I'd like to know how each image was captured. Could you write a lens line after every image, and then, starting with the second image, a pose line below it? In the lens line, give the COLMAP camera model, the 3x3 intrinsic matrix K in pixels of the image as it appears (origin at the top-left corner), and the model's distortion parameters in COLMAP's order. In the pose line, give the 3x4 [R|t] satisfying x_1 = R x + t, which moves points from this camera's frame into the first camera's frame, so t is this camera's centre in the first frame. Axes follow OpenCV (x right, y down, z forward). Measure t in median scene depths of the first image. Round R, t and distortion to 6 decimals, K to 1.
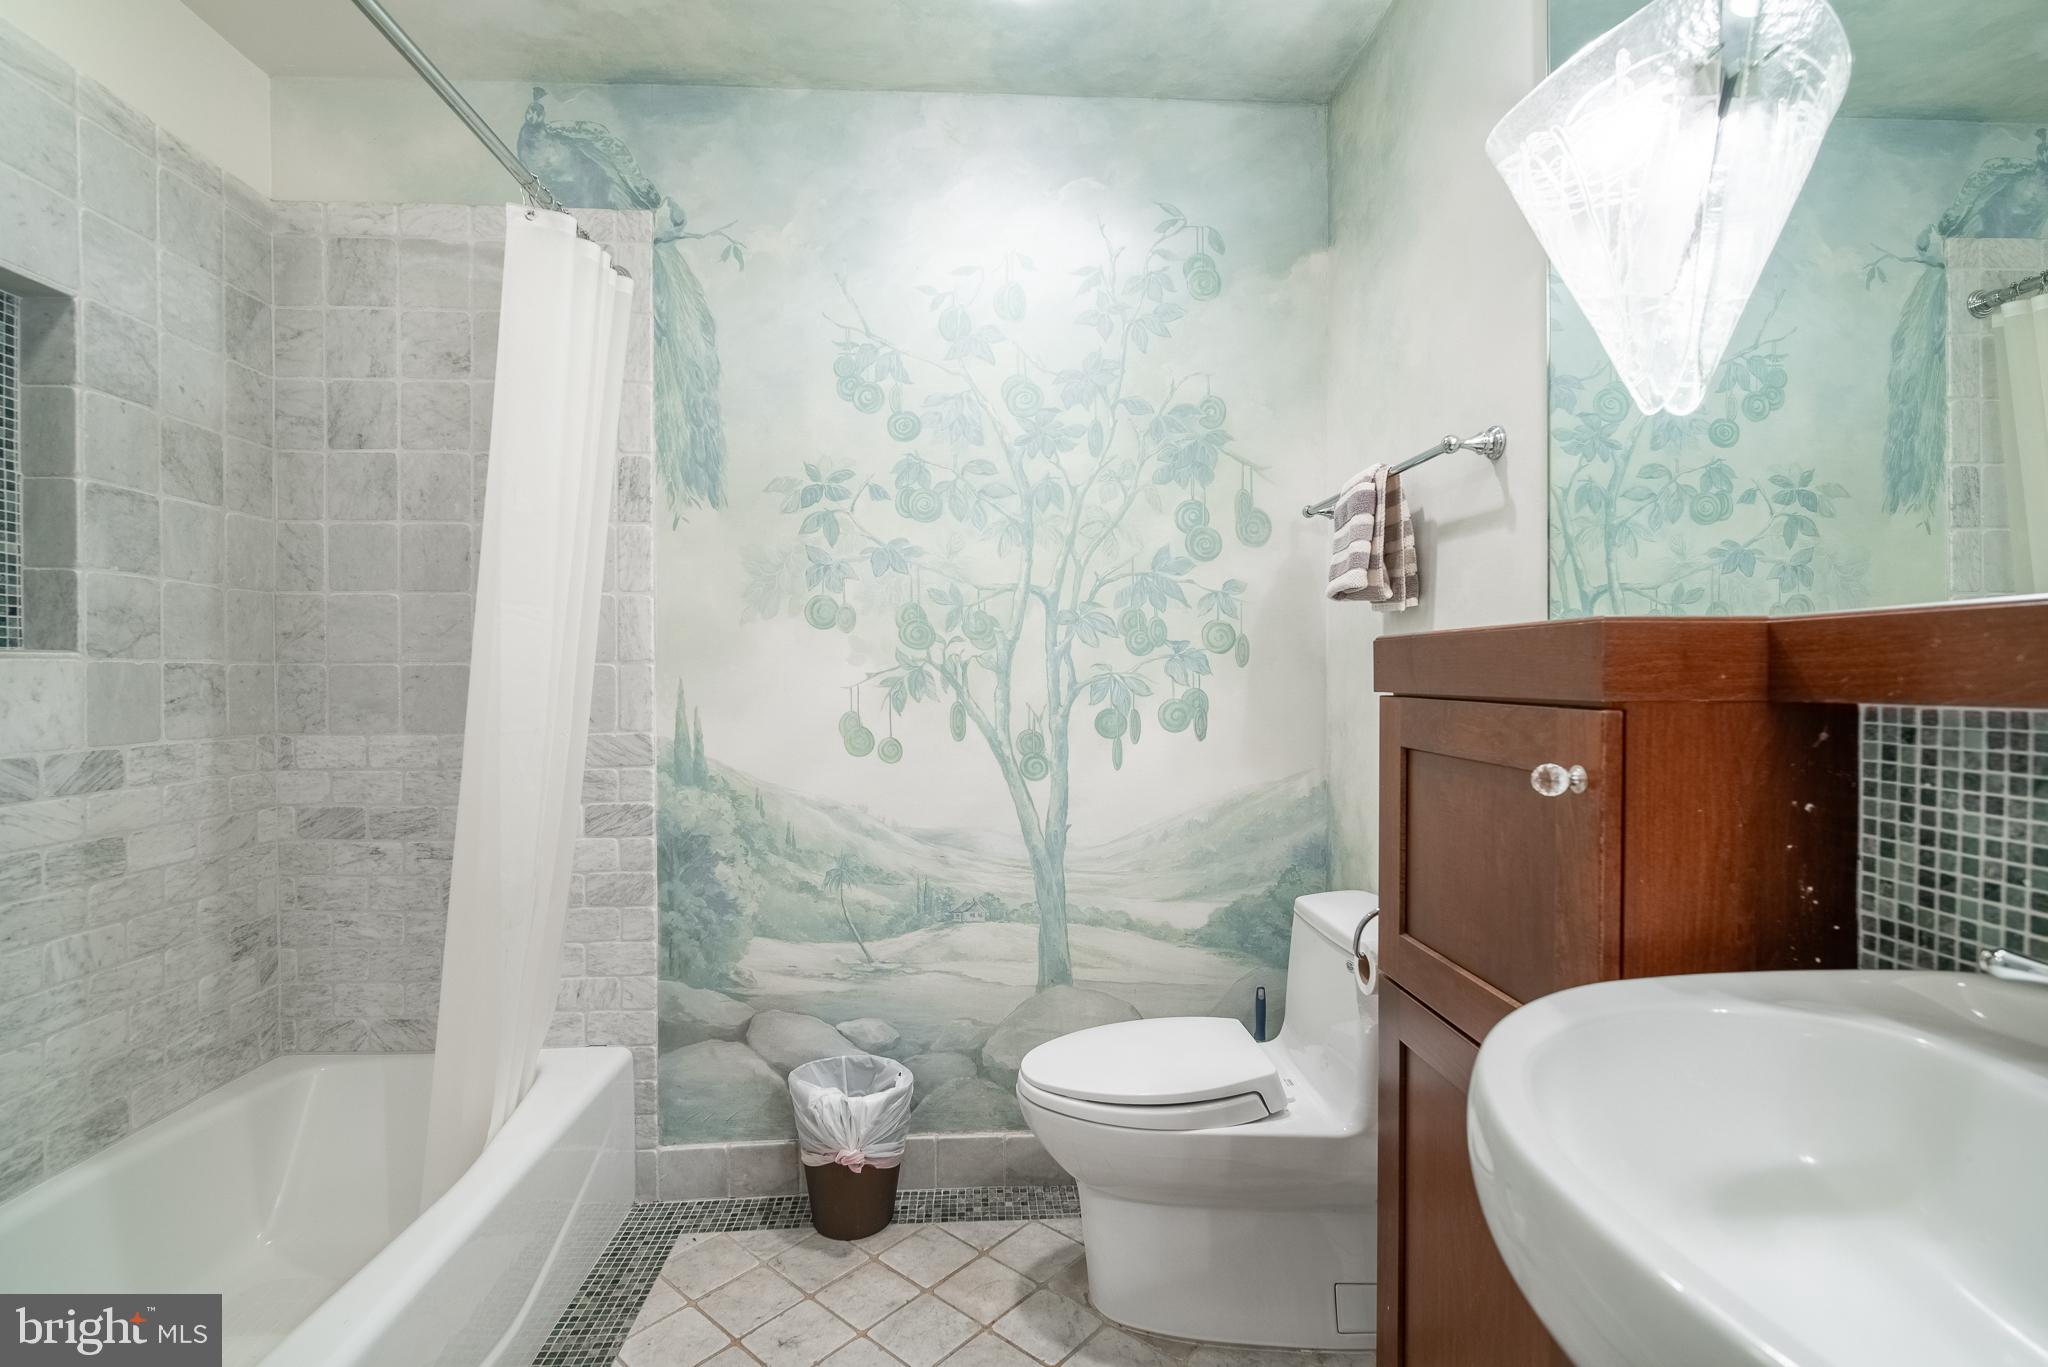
lens RADIAL K [[939.8, 0, 1014.9], [0, 939.8, 687.1], [0, 0, 1]] dist [-0.000311, -0.000493]
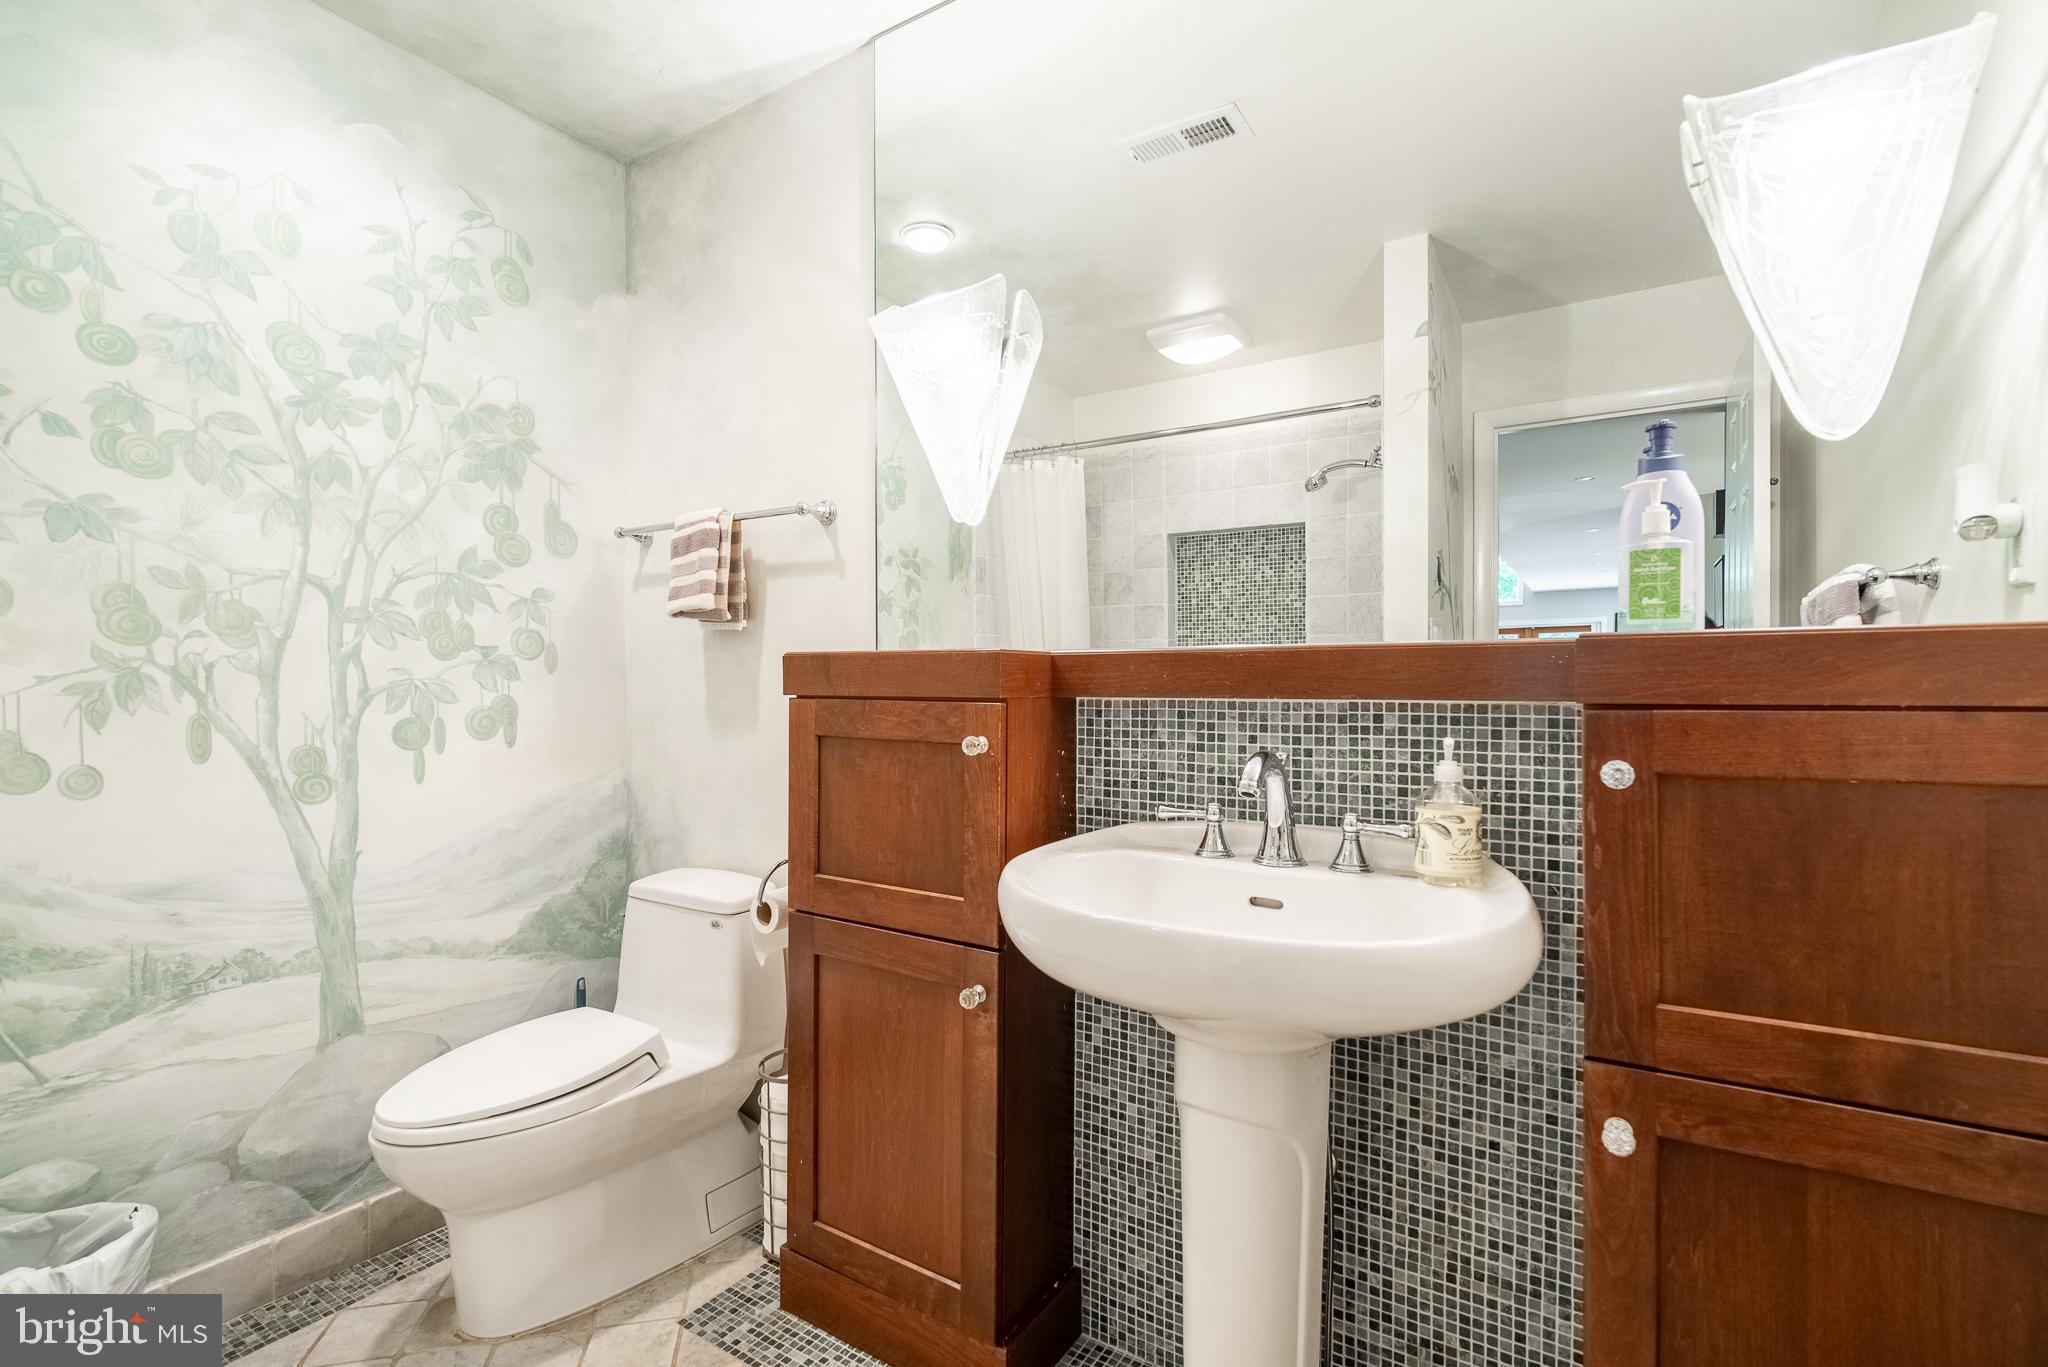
lens RADIAL K [[939.8, 0, 1014.9], [0, 939.8, 687.1], [0, 0, 1]] dist [-0.000311, -0.000493]
pose [[0.586877, 0.000570, 0.809676, -0.295753], [0.006336, 0.999966, -0.005297, 0.001885], [-0.809652, 0.008239, 0.586853, -0.013381]]
